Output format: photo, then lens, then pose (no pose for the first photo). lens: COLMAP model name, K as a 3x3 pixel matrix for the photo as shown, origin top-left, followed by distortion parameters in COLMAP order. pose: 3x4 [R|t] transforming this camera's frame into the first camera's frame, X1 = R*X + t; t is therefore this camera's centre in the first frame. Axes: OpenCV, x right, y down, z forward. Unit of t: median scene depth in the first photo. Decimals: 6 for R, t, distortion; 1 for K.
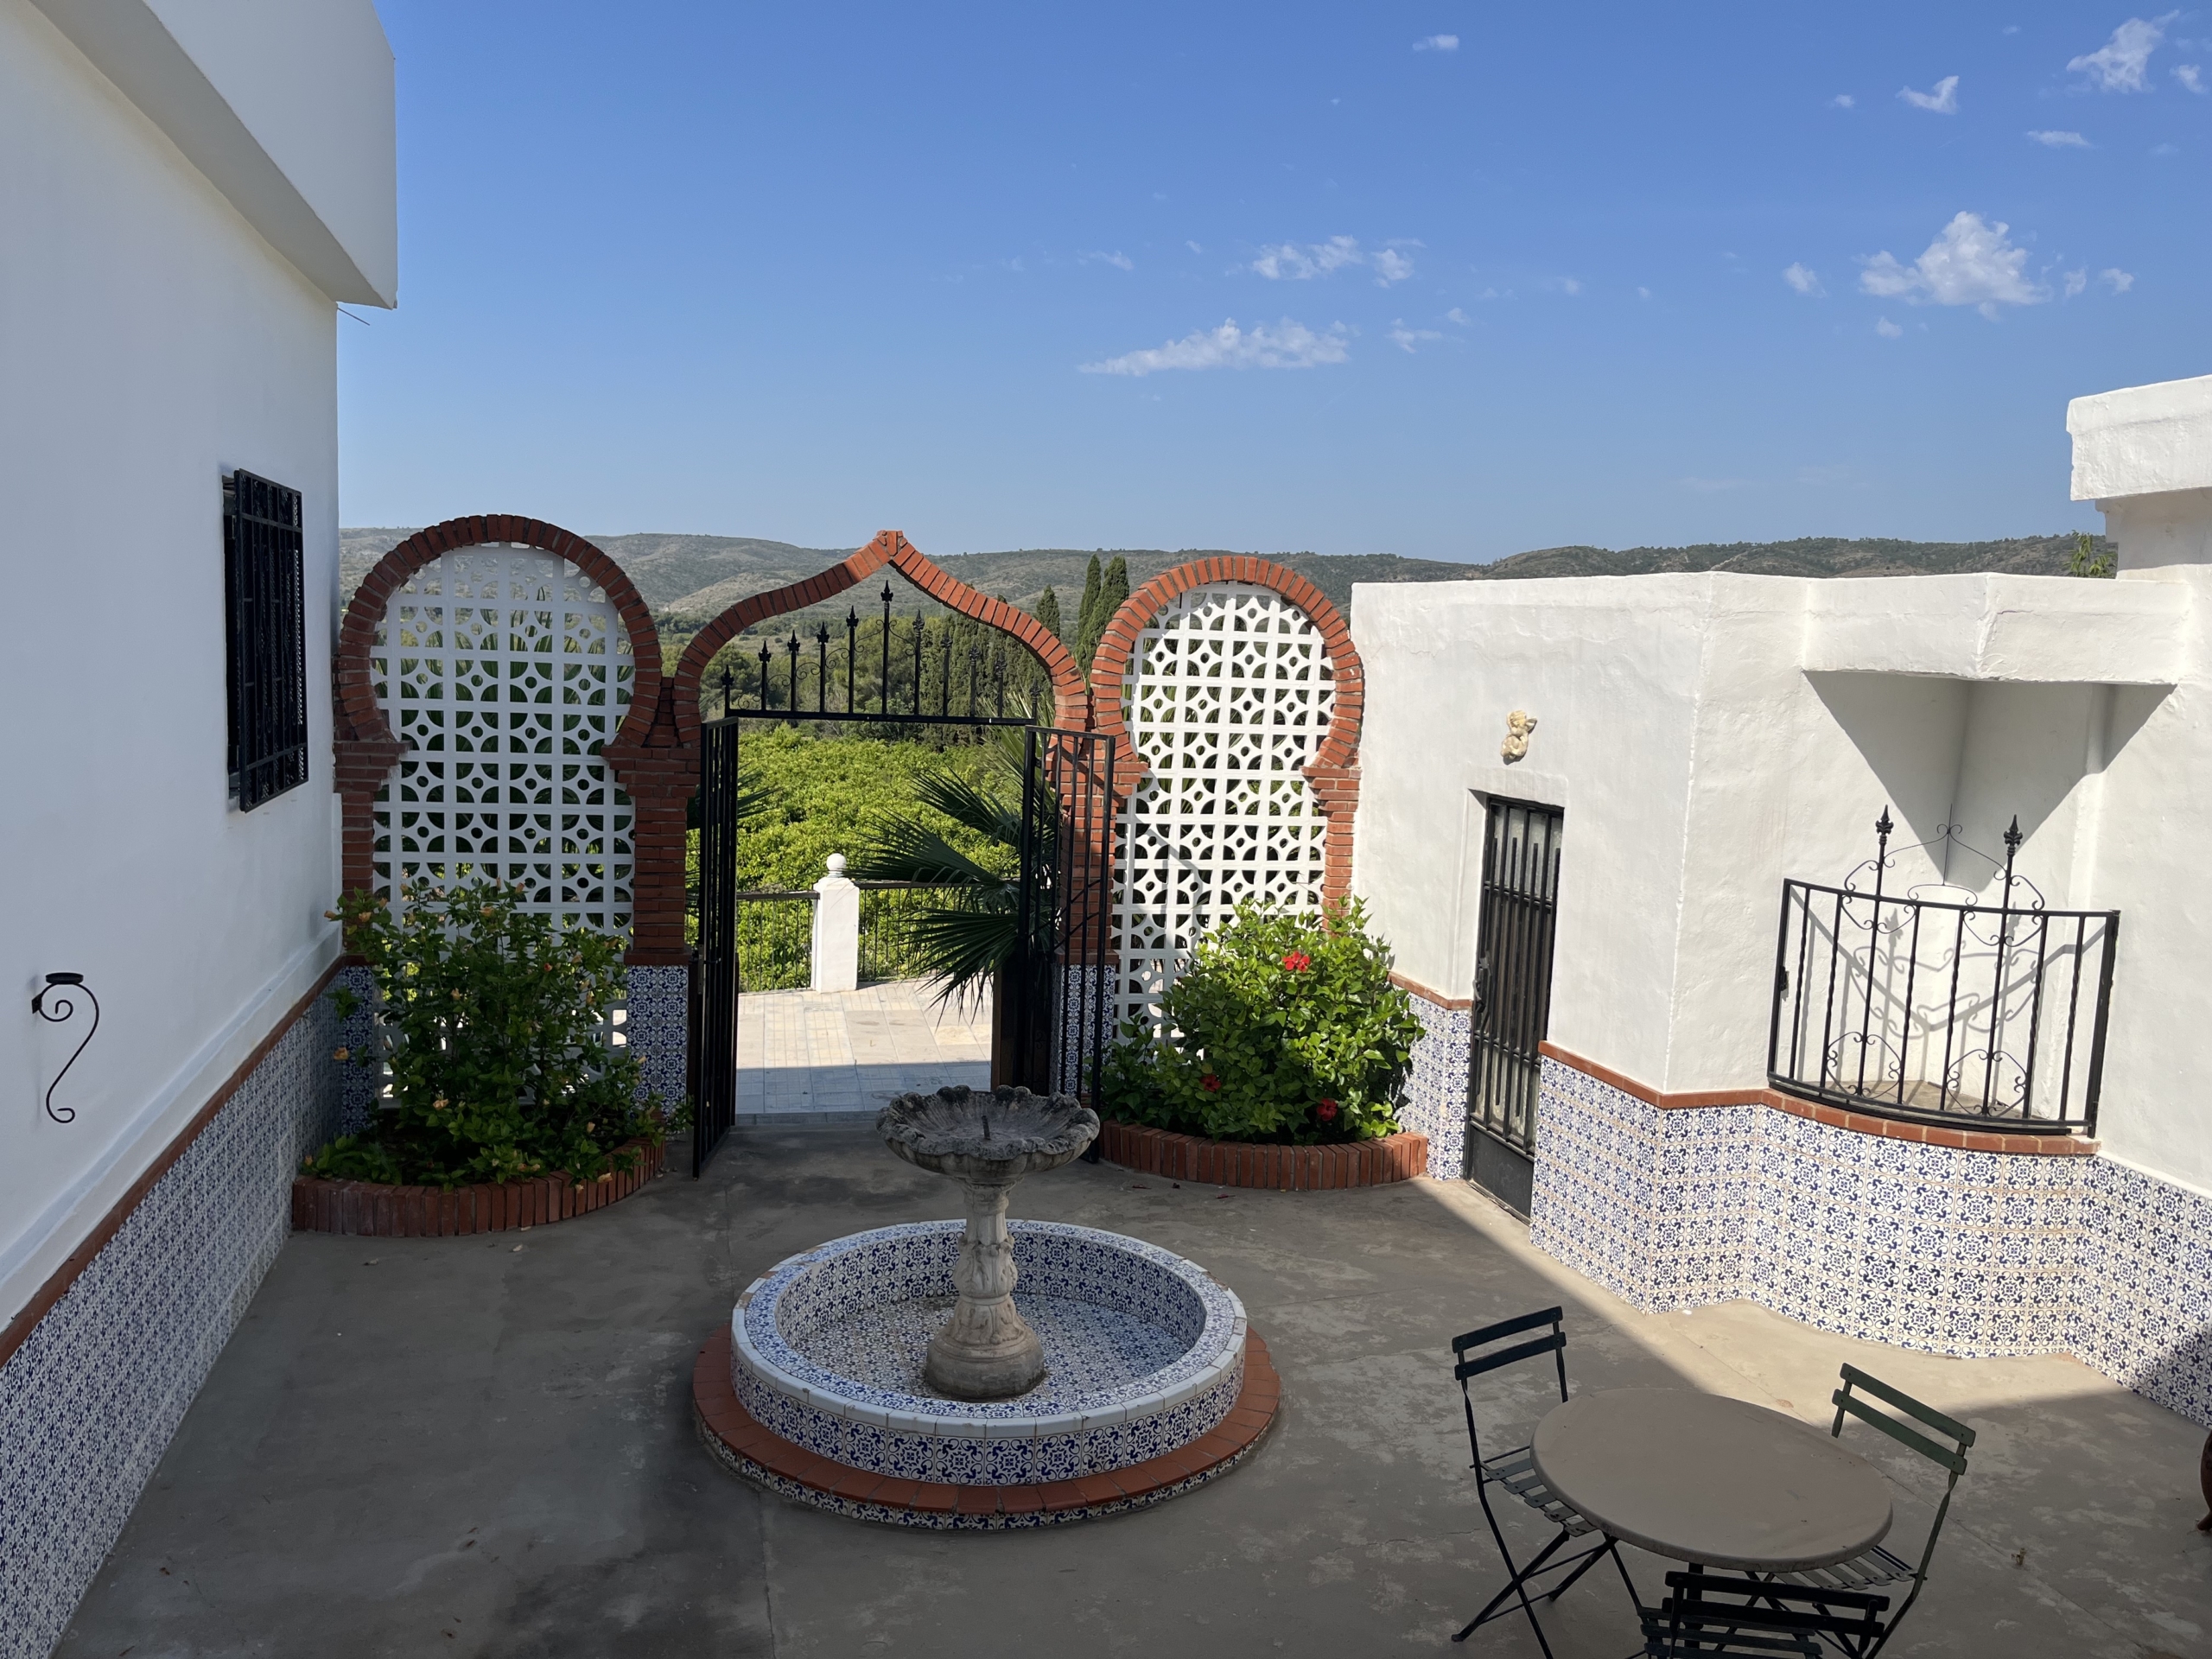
lens RADIAL K [[1648.0, 0, 1108.5], [0, 1648.0, 825.2], [0, 0, 1]] dist [0.051885, -0.063360]
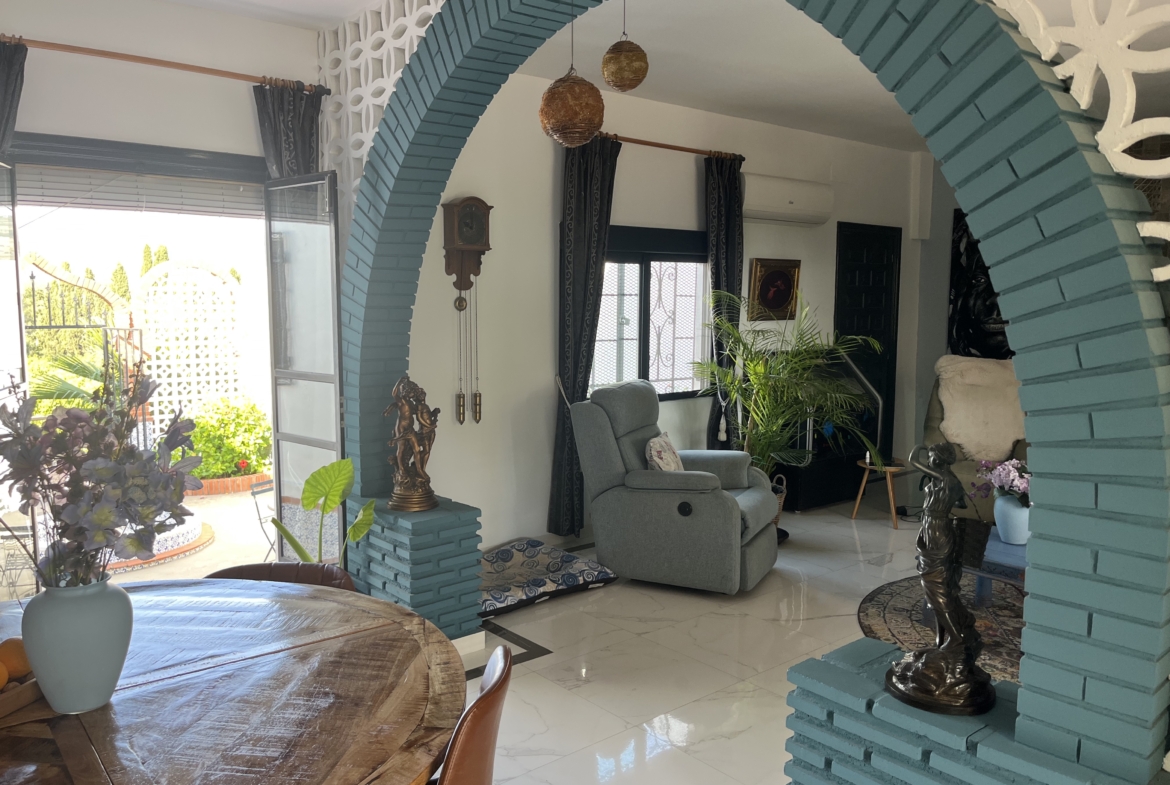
lens RADIAL K [[891.4, 0, 585.0], [0, 891.4, 392.5], [0, 0, 1]] dist [0.008814, -0.000570]
pose [[0.904945, -0.085122, 0.416928, 0.039249], [0.081352, 0.996324, 0.026840, 0.061295], [-0.417680, 0.009629, 0.908543, -0.534153]]
